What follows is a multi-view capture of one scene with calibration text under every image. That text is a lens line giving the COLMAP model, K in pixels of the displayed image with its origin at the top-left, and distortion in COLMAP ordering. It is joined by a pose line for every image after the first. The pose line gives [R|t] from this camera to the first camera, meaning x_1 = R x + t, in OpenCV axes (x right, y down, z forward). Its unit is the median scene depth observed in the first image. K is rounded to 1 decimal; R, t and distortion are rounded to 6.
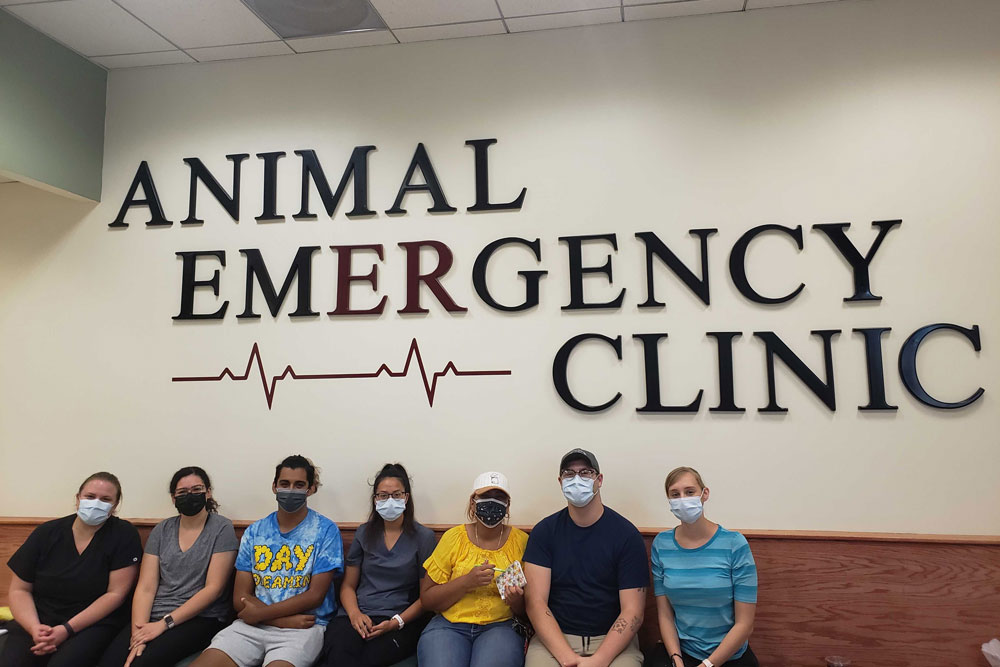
lens RADIAL K [[772.2, 0, 500.0], [0, 772.2, 333.5], [0, 0, 1]] dist [0.066561, -0.045930]
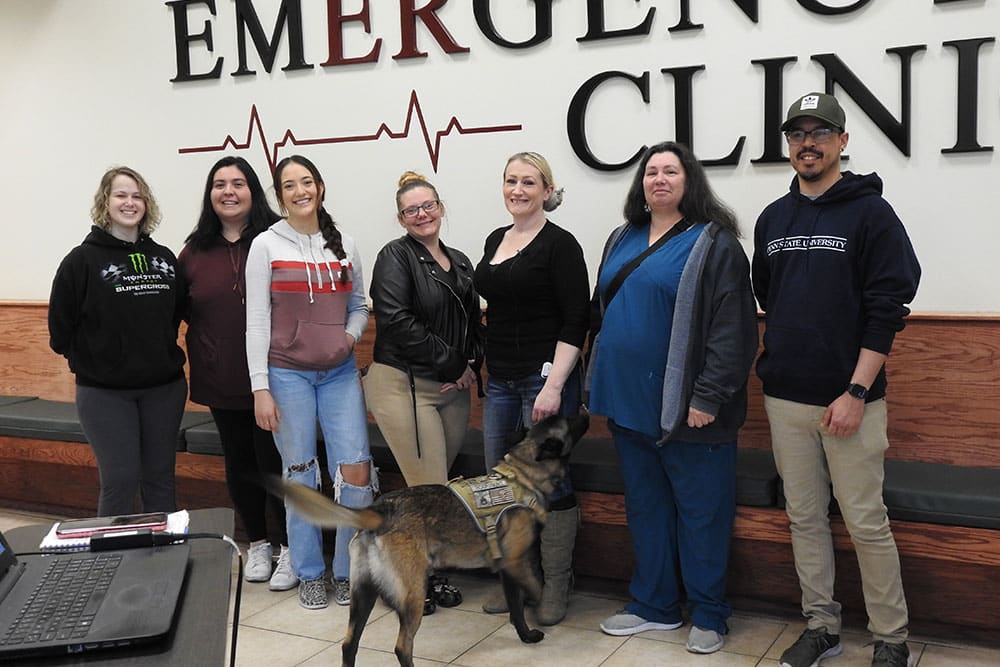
lens RADIAL K [[969.2, 0, 500.0], [0, 969.2, 333.5], [0, 0, 1]] dist [0.074493, -0.136371]
pose [[0.969083, 0.000295, -0.246734, 0.246144], [0.065536, 0.963770, 0.258557, -0.006483], [0.237871, -0.266733, 0.933954, -0.030096]]
